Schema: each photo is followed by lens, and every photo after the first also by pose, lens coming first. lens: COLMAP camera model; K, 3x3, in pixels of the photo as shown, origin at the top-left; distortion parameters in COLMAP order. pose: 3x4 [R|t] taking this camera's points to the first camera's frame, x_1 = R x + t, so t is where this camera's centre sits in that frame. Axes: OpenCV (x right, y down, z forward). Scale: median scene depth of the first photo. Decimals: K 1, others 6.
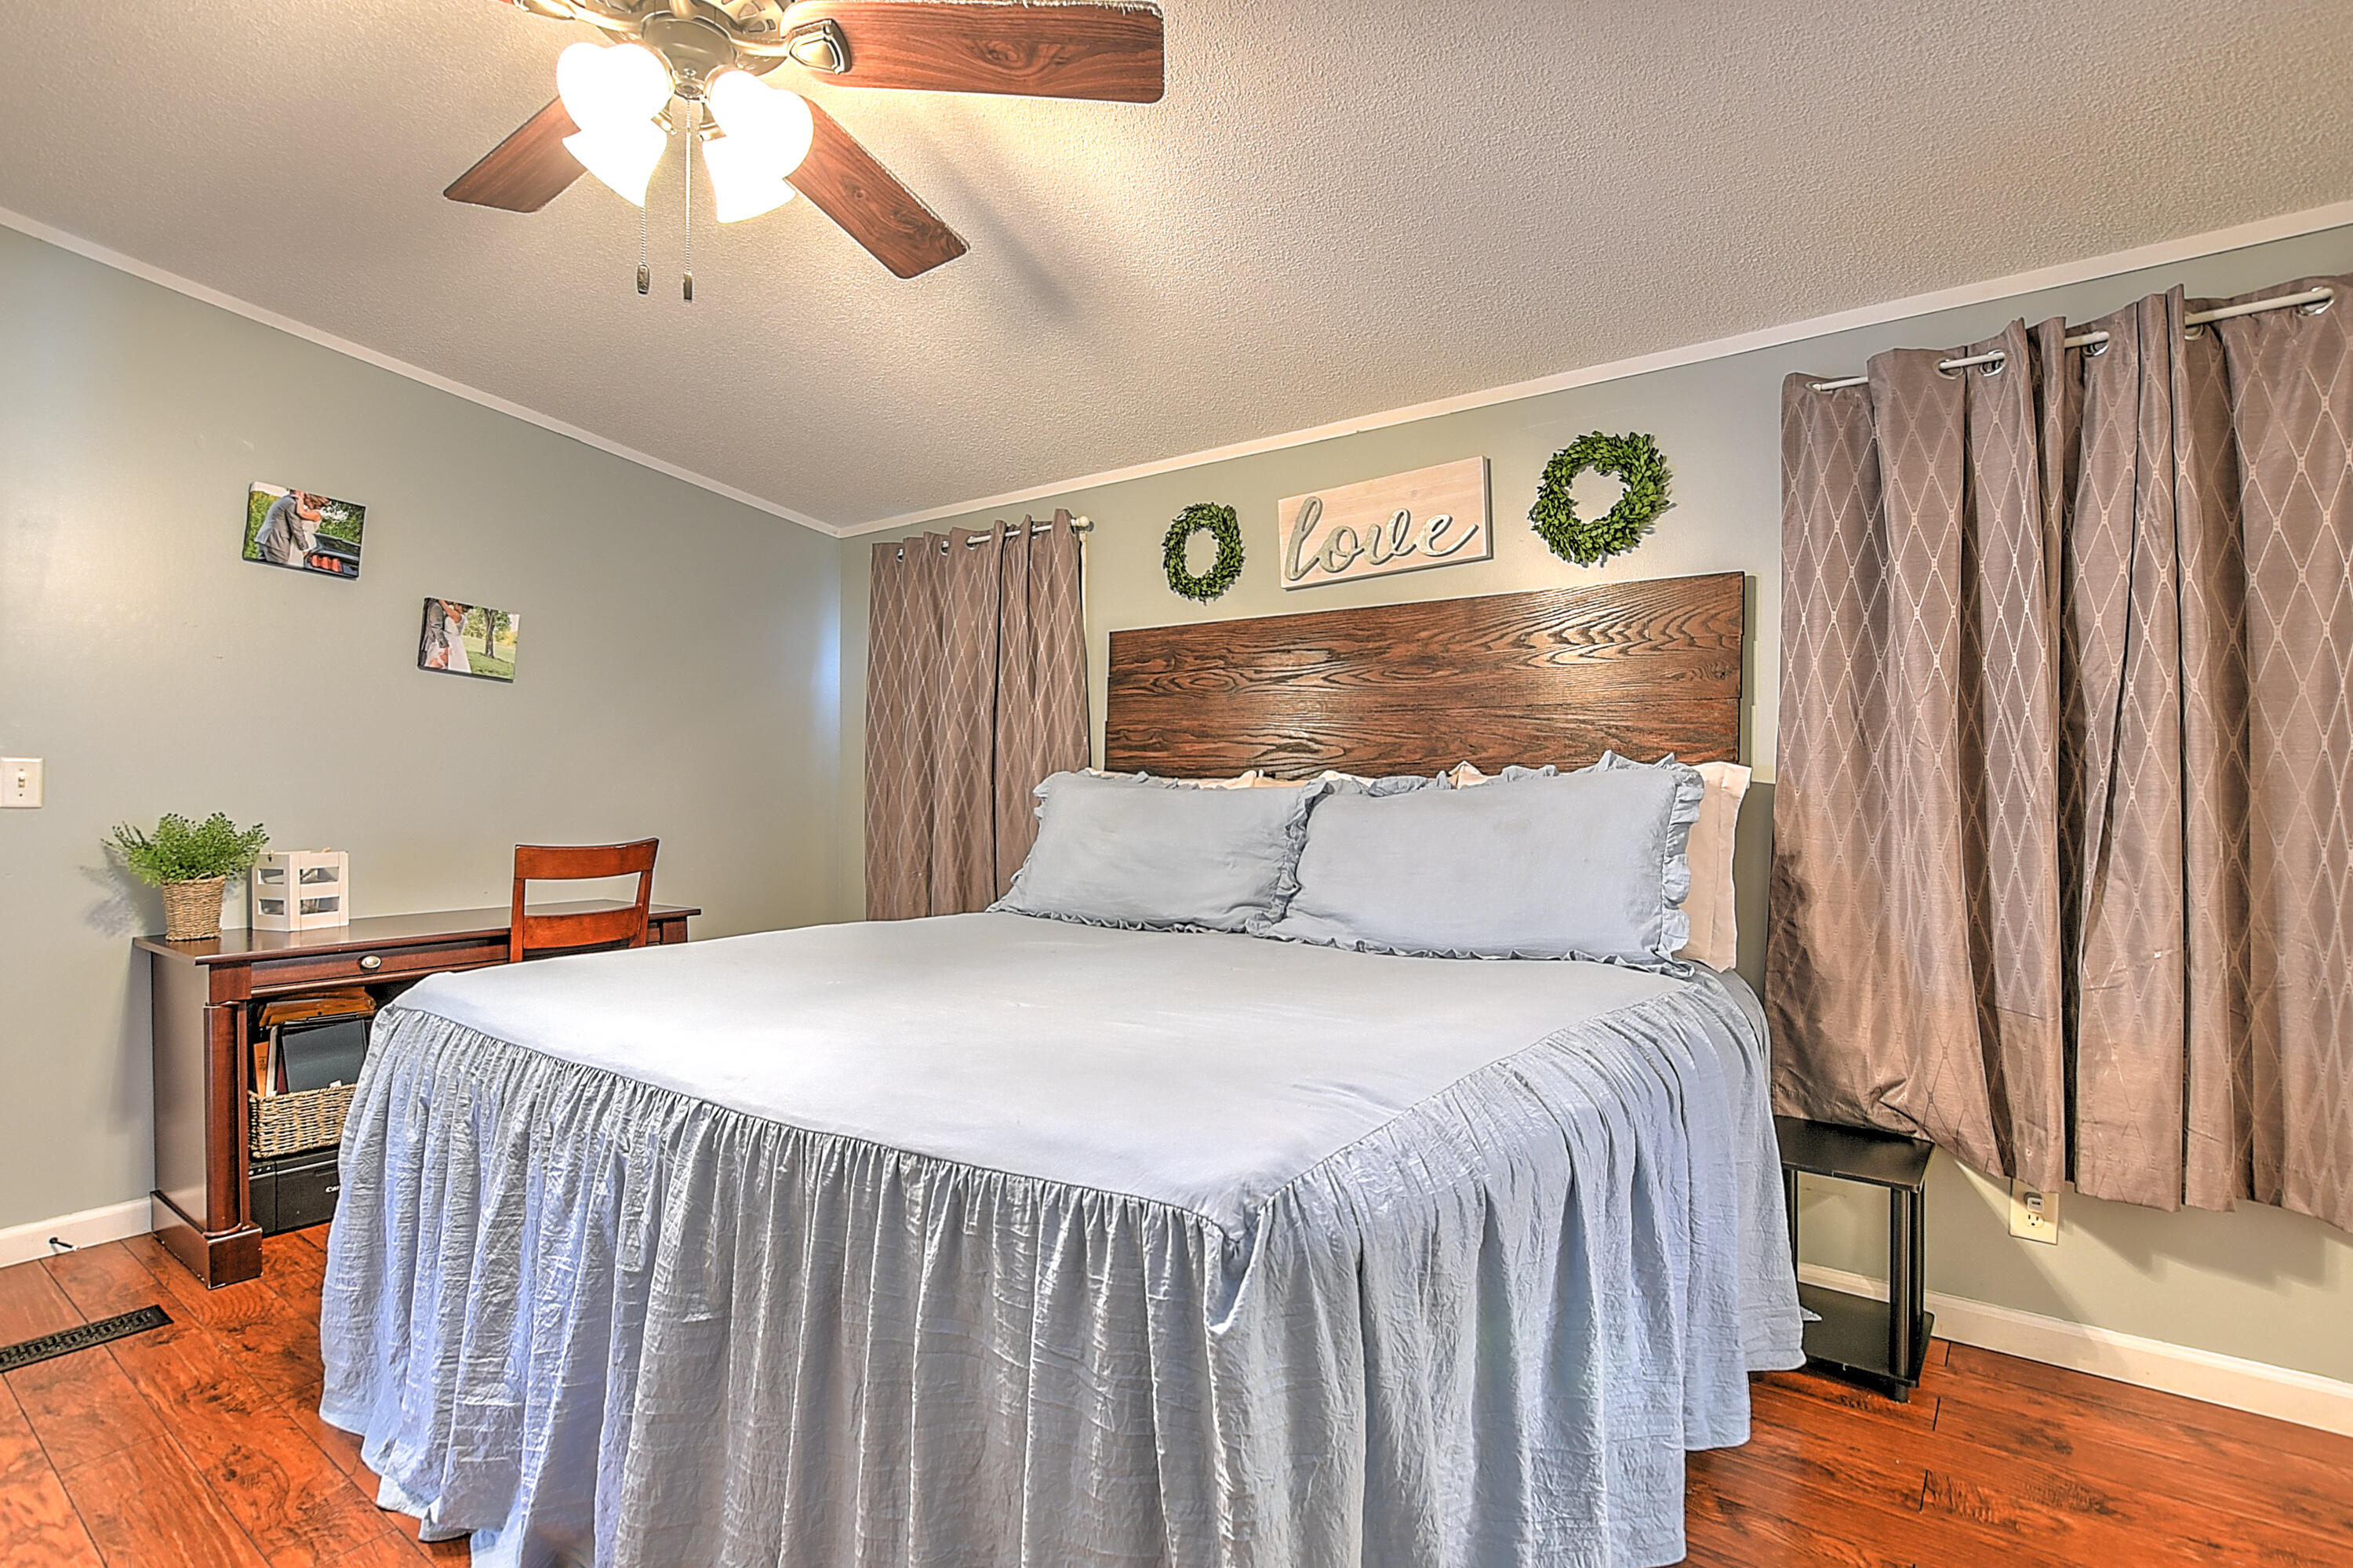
lens RADIAL K [[1143.4, 0, 1172.7], [0, 1143.4, 795.1], [0, 0, 1]] dist [-0.001864, -0.000237]
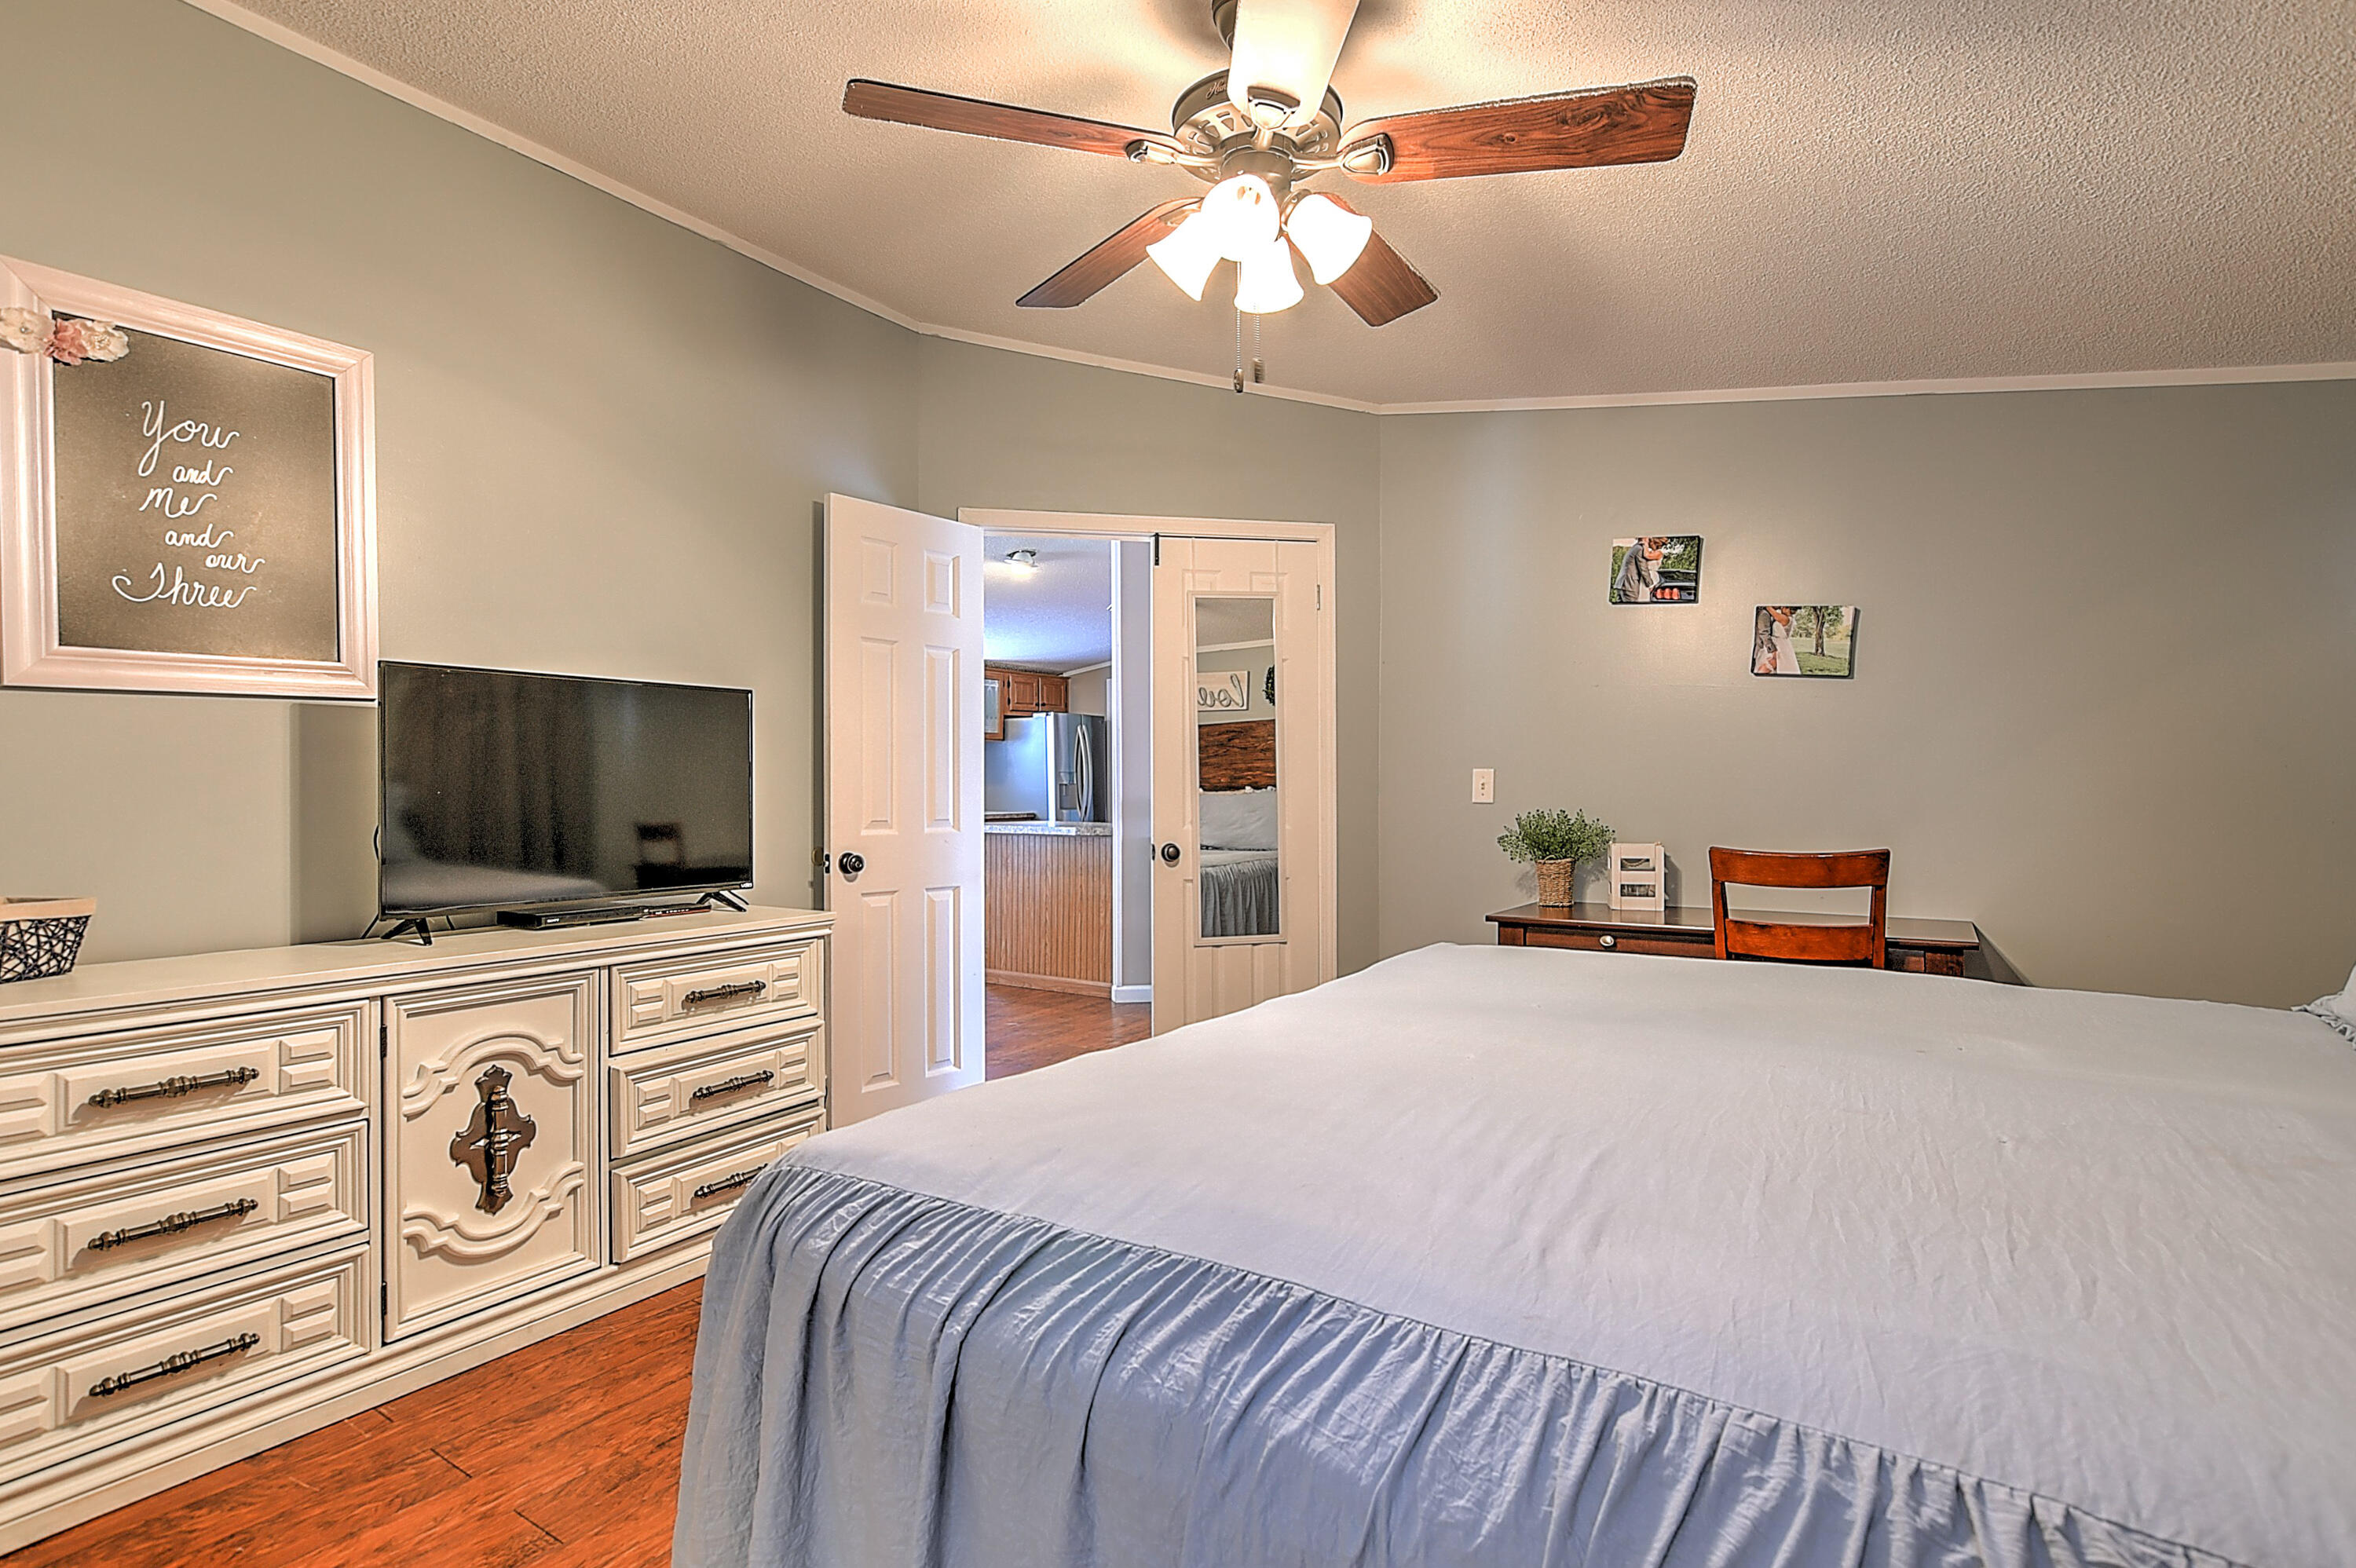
lens RADIAL K [[1170.3, 0, 1181.5], [0, 1170.3, 782.8], [0, 0, 1]] dist [-0.018399, 0.005383]
pose [[0.093927, -0.002808, -0.995575, 0.378586], [-0.002944, 0.999991, -0.003098, -0.008022], [0.995575, 0.003222, 0.093918, 0.404691]]
